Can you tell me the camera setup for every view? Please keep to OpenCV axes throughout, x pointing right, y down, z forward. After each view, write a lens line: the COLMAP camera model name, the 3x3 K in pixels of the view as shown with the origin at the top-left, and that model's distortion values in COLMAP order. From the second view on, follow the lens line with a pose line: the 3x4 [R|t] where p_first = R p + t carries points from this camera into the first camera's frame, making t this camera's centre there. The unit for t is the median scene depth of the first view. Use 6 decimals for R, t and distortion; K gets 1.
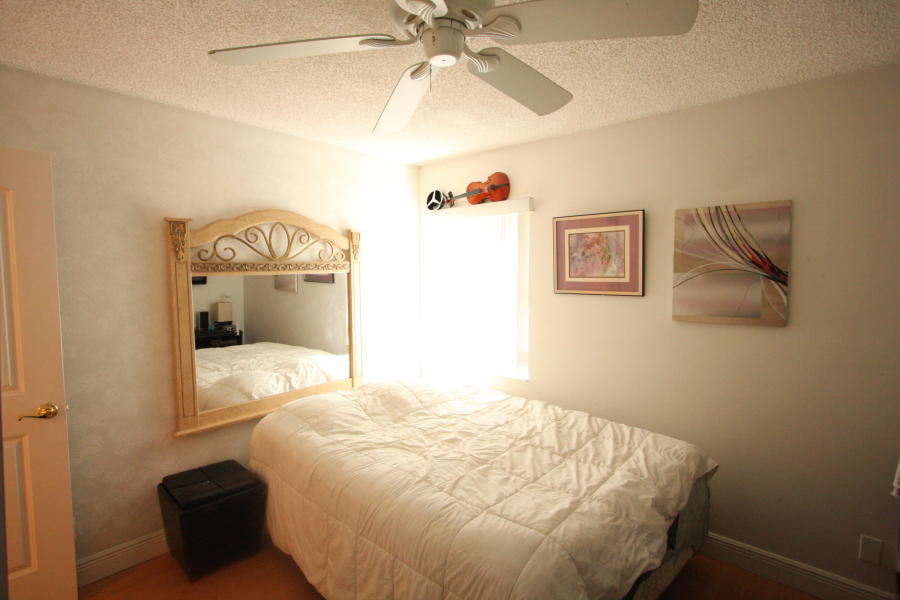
lens RADIAL K [[448.5, 0, 447.5], [0, 448.5, 297.8], [0, 0, 1]] dist [0.003829, 0.000925]
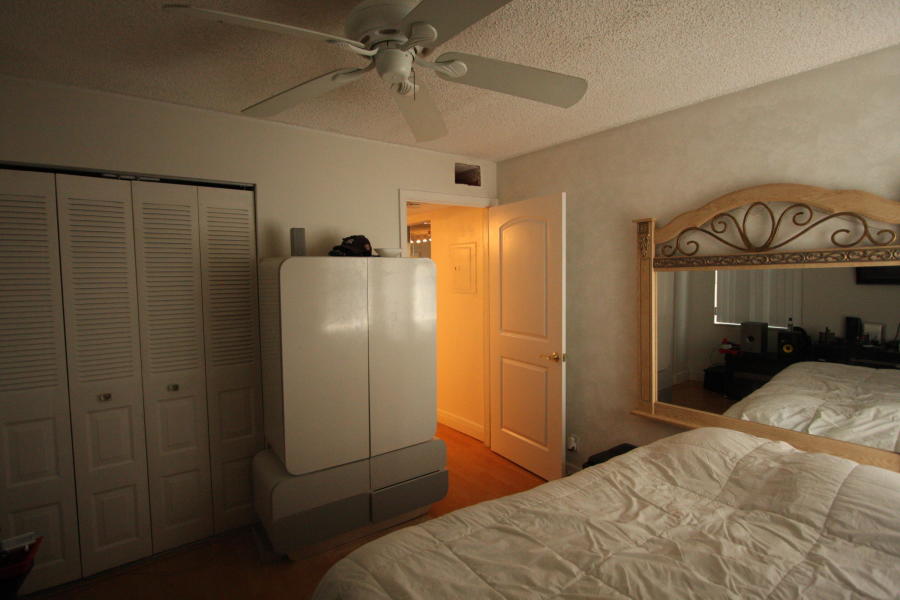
lens RADIAL K [[448.5, 0, 445.1], [0, 448.5, 296.2], [0, 0, 1]] dist [0.003829, 0.000925]
pose [[-0.193394, 0.069108, -0.978684, 0.414410], [-0.032029, 0.996540, 0.076698, -0.039812], [0.980598, 0.046179, -0.190511, 0.514674]]
